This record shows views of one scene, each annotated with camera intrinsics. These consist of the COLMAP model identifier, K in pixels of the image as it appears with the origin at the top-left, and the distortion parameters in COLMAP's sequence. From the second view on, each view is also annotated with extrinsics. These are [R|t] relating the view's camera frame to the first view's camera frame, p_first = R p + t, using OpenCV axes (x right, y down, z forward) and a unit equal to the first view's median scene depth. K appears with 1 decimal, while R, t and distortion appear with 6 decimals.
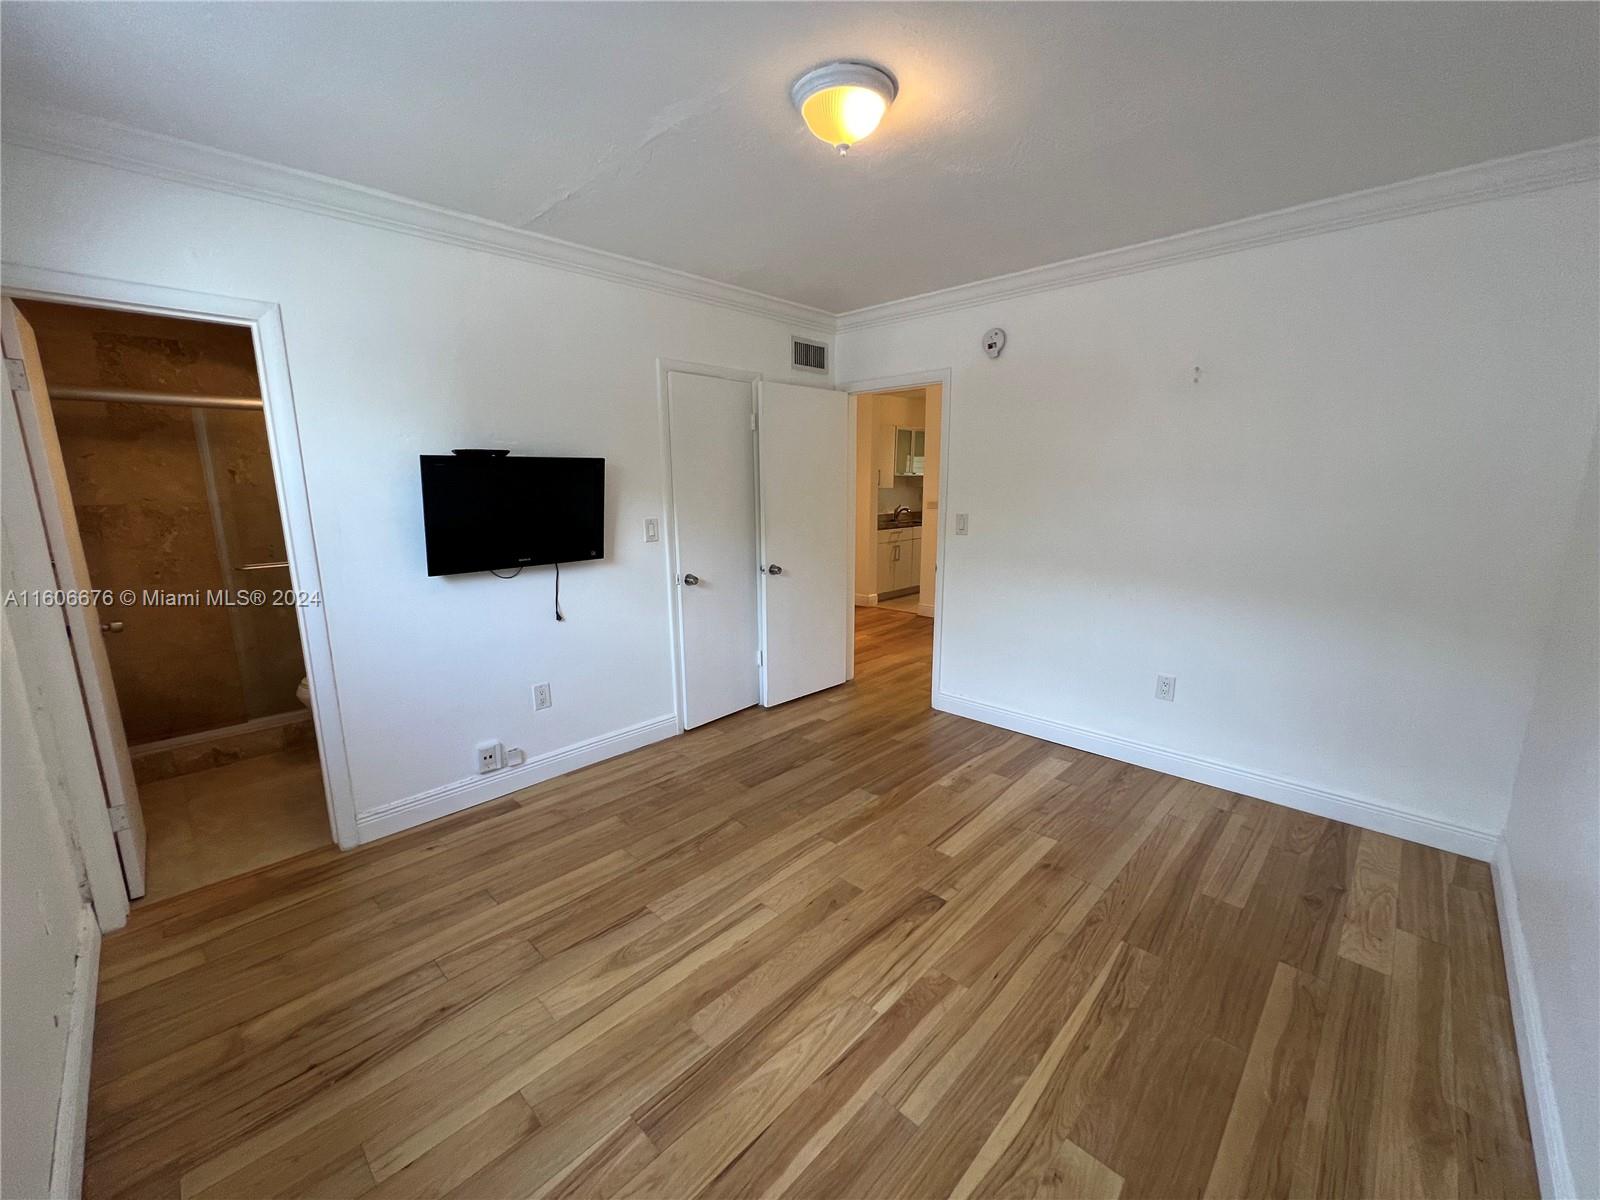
lens RADIAL K [[643.4, 0, 799.1], [0, 643.4, 606.6], [0, 0, 1]] dist [-0.003314, 0.000392]
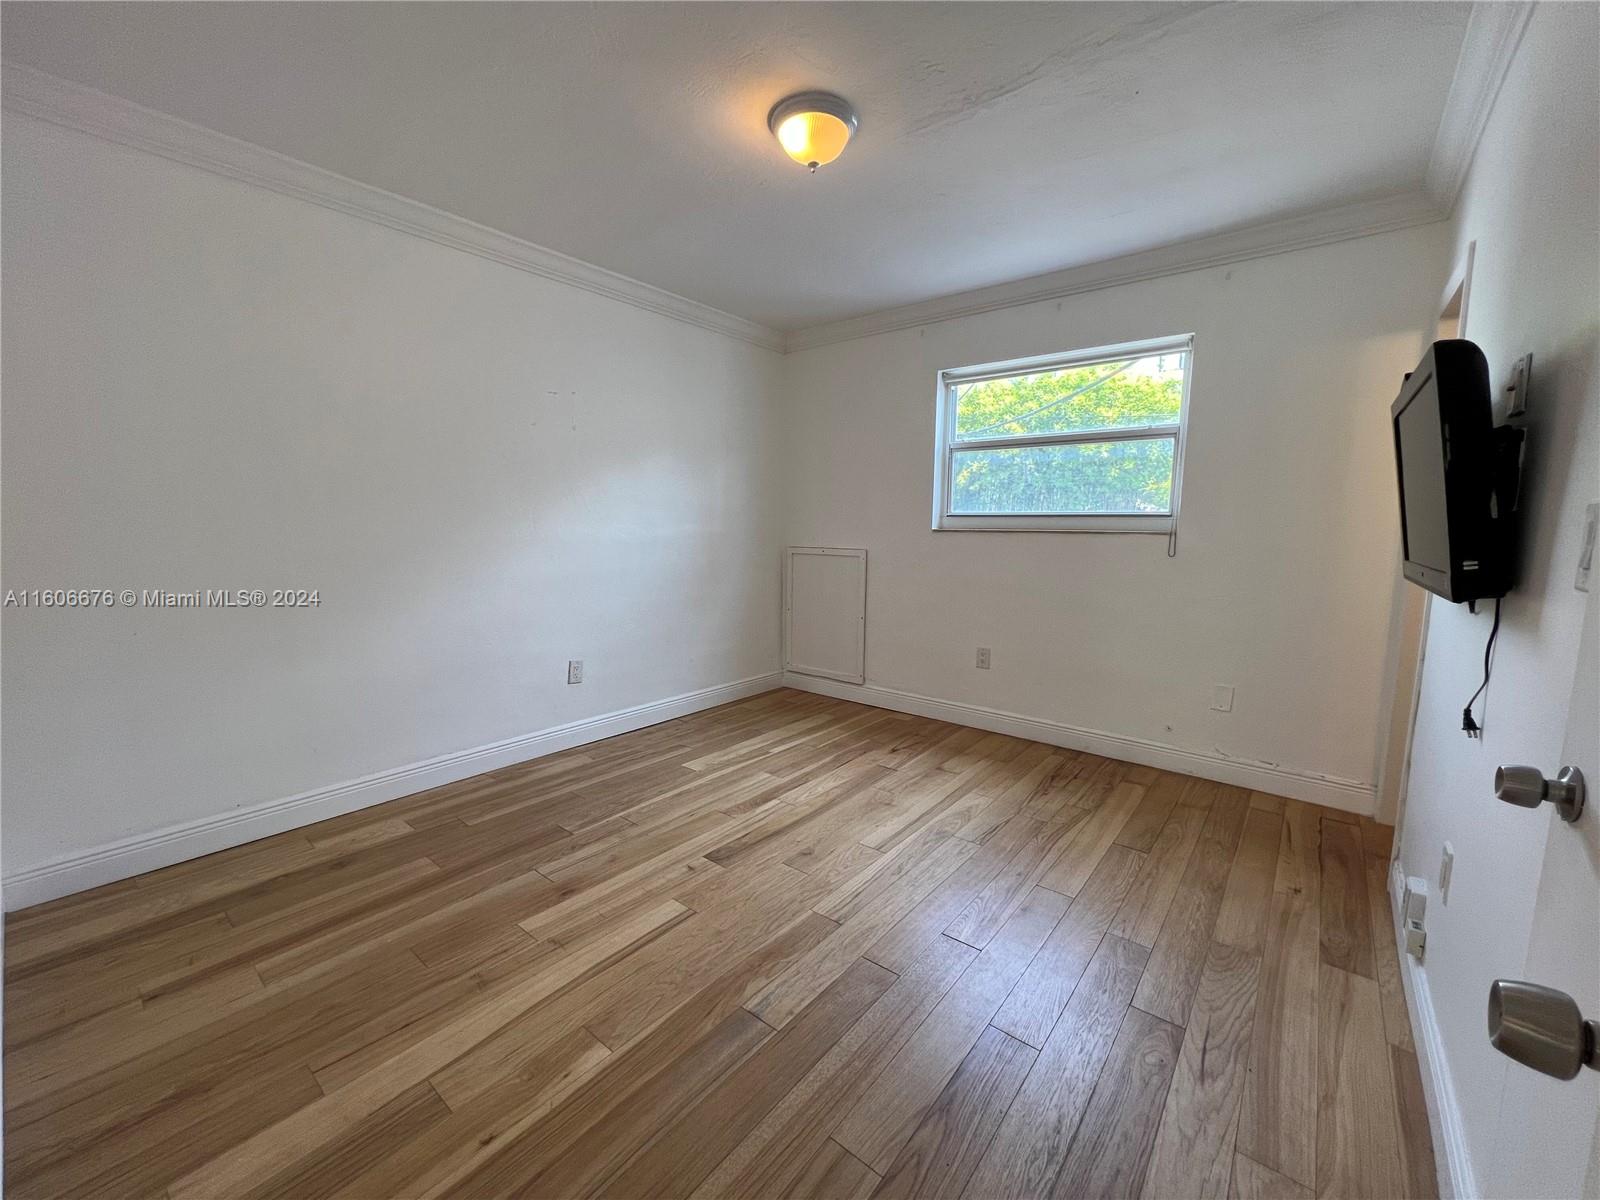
lens RADIAL K [[643.4, 0, 799.1], [0, 643.4, 606.6], [0, 0, 1]] dist [-0.003314, 0.000392]
pose [[-0.996163, 0.010709, -0.086864, 0.217213], [-0.017769, 0.947069, 0.320537, -0.358226], [0.085699, 0.320851, -0.943245, 2.525746]]
